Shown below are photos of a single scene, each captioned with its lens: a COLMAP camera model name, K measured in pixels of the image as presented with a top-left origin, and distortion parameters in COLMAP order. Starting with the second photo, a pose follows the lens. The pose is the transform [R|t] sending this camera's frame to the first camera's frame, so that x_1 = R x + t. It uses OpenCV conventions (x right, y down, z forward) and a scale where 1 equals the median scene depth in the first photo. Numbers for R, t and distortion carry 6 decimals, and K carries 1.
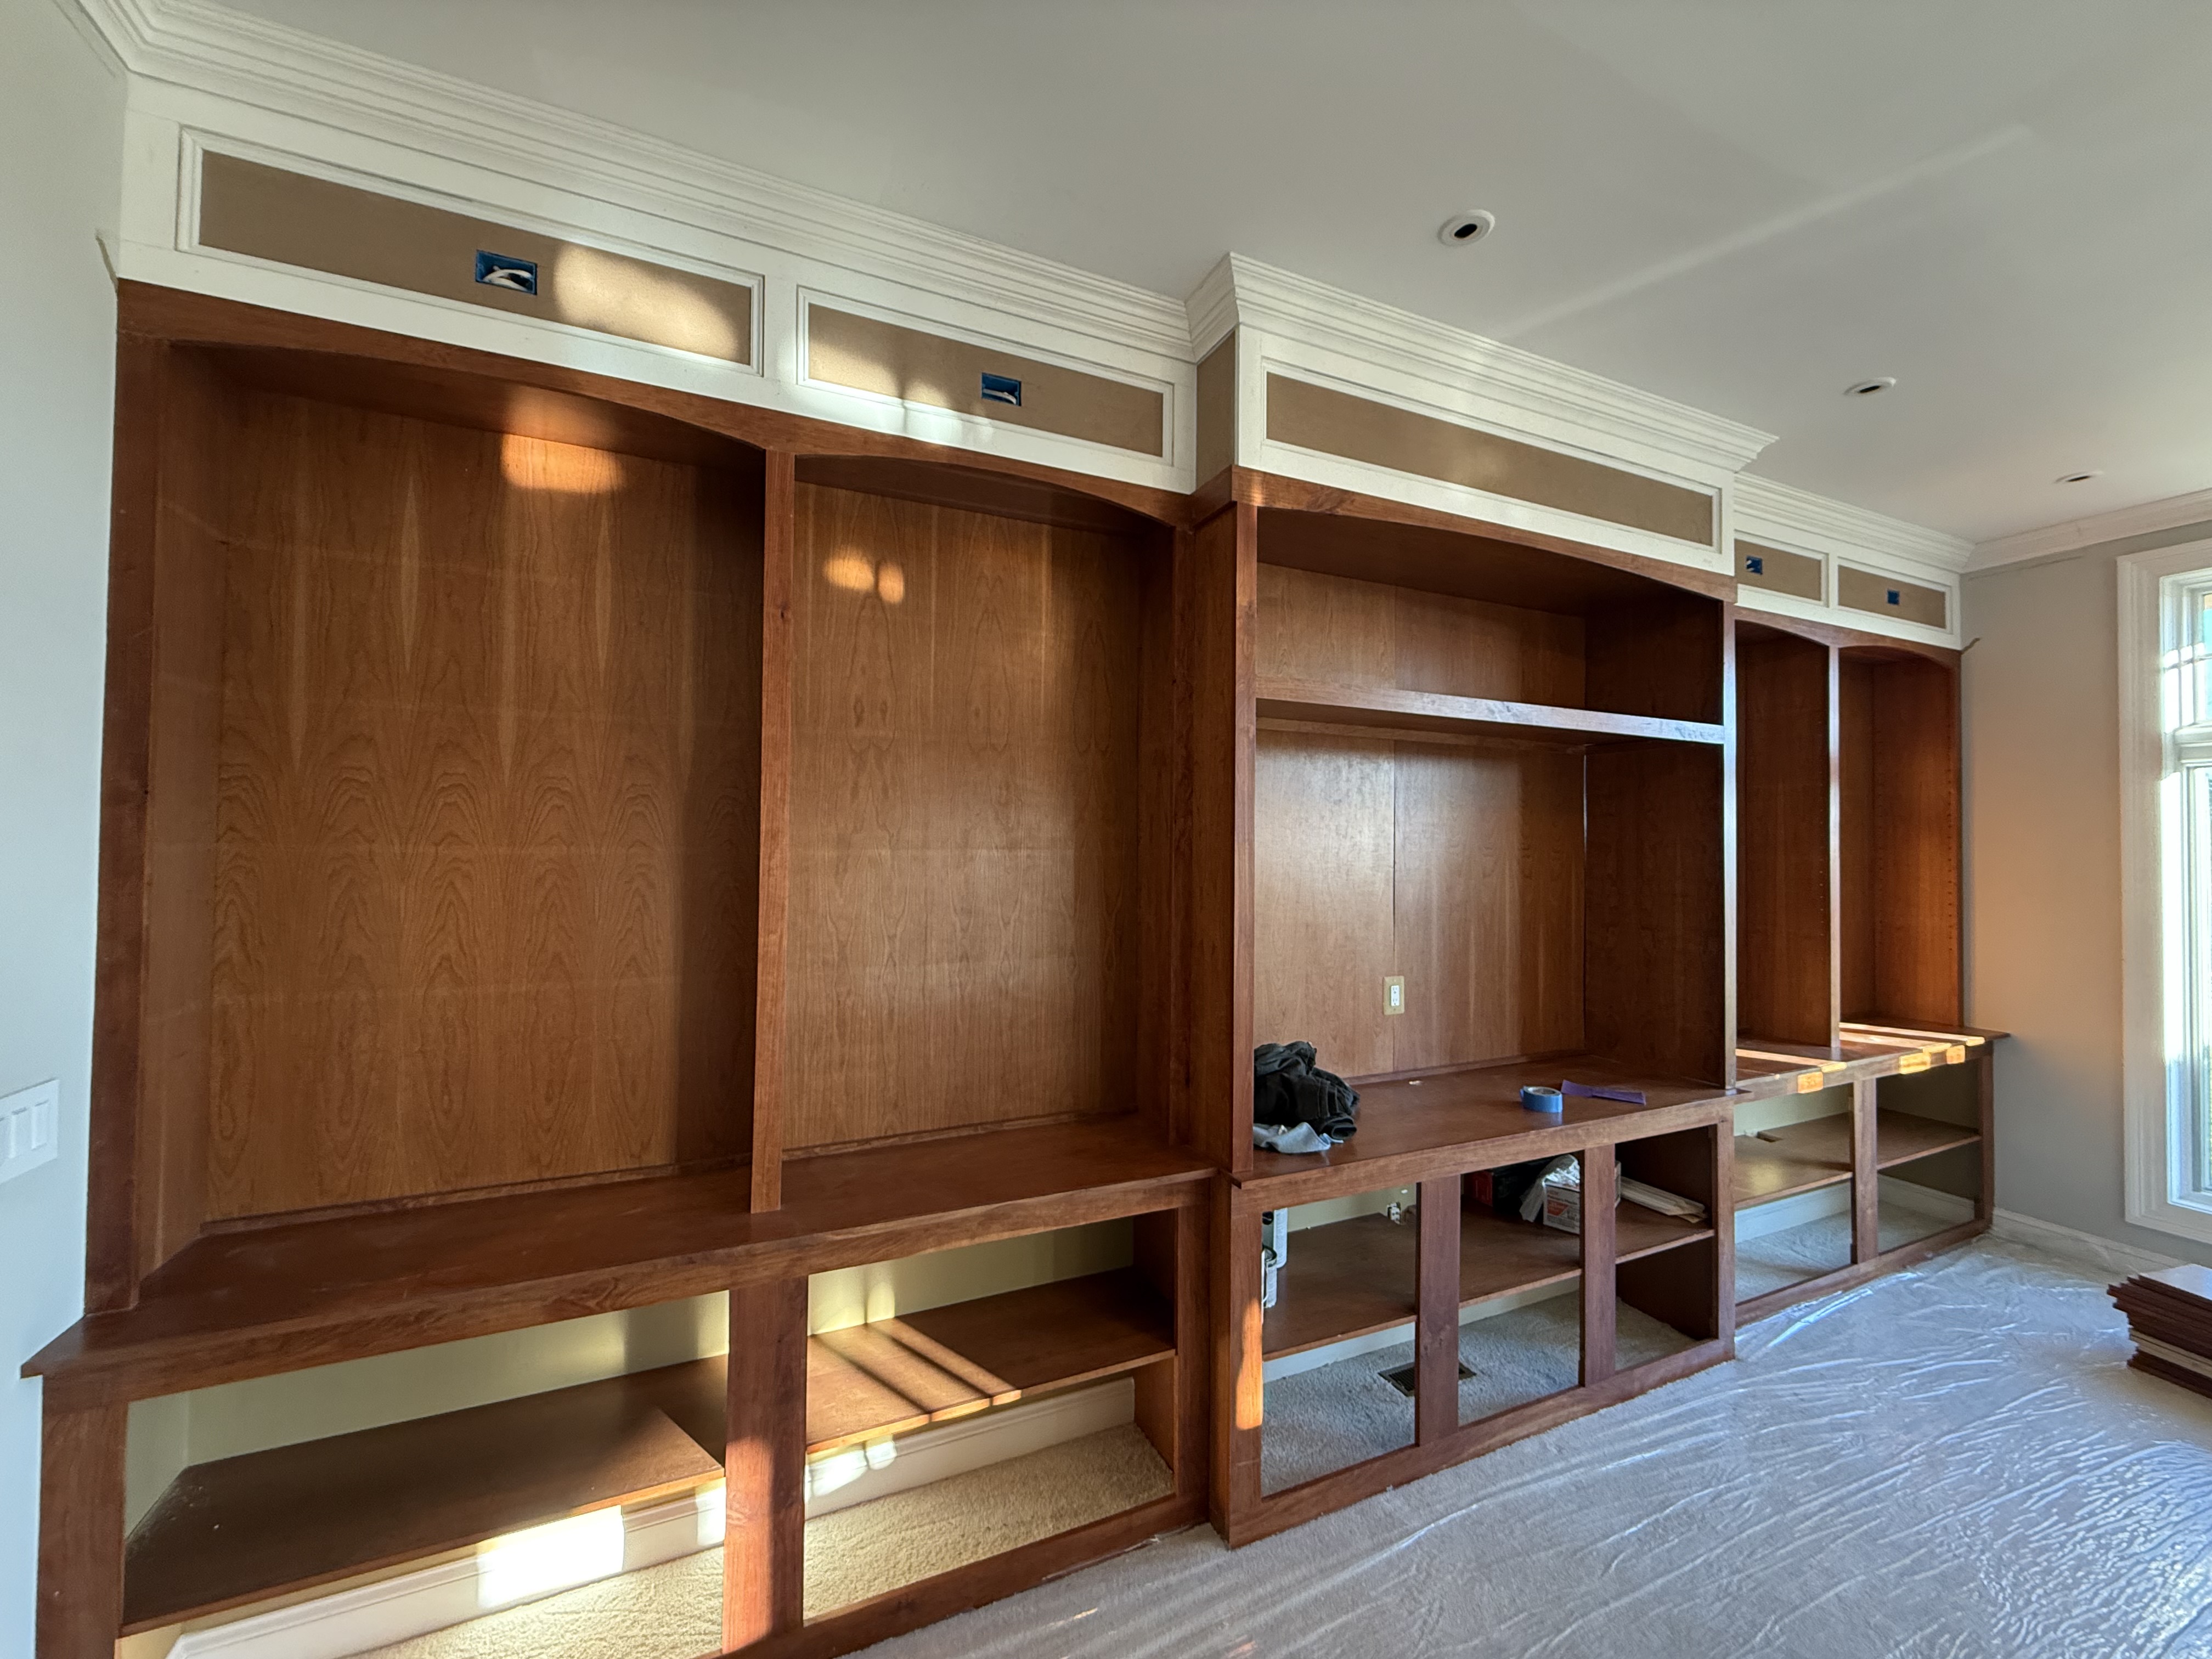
lens RADIAL K [[880.8, 0, 1106.3], [0, 880.8, 825.6], [0, 0, 1]] dist [0.001079, -0.000177]
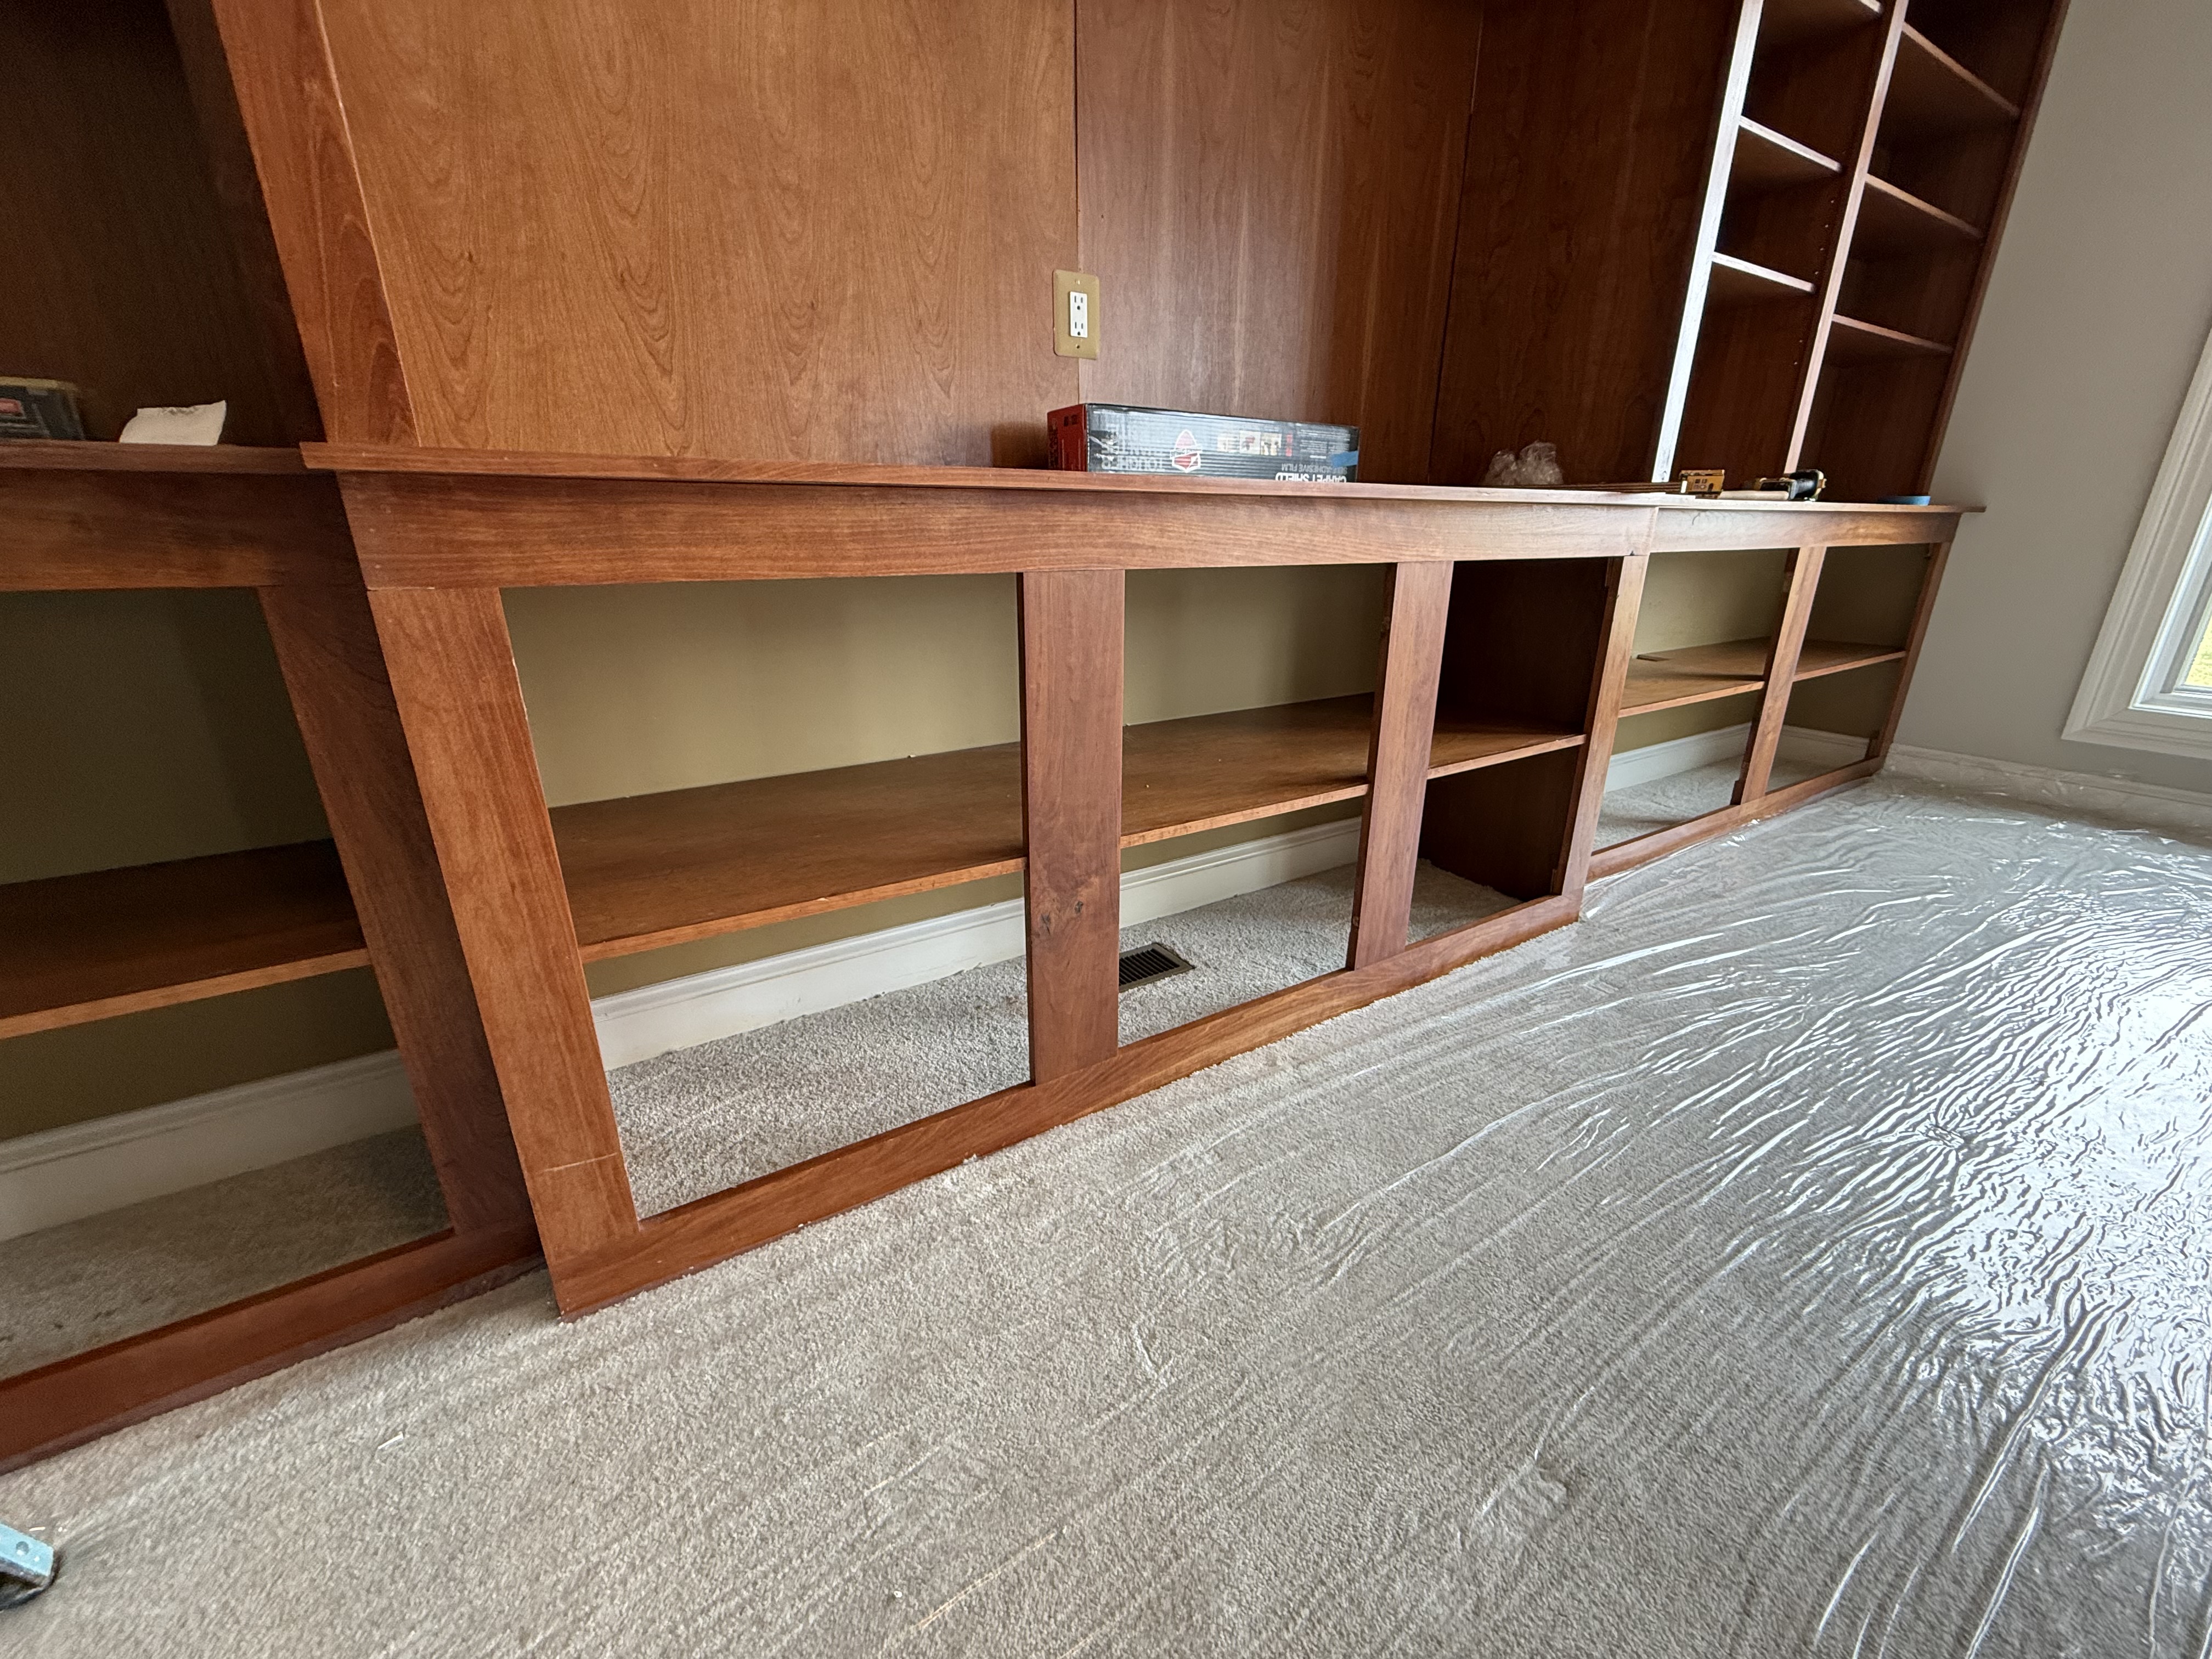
lens RADIAL K [[880.8, 0, 1106.3], [0, 880.8, 825.6], [0, 0, 1]] dist [0.001079, -0.000177]
pose [[0.990697, -0.050358, 0.126424, 0.297581], [0.003579, 0.938333, 0.345715, 0.328115], [-0.136037, -0.342046, 0.929784, 0.485923]]
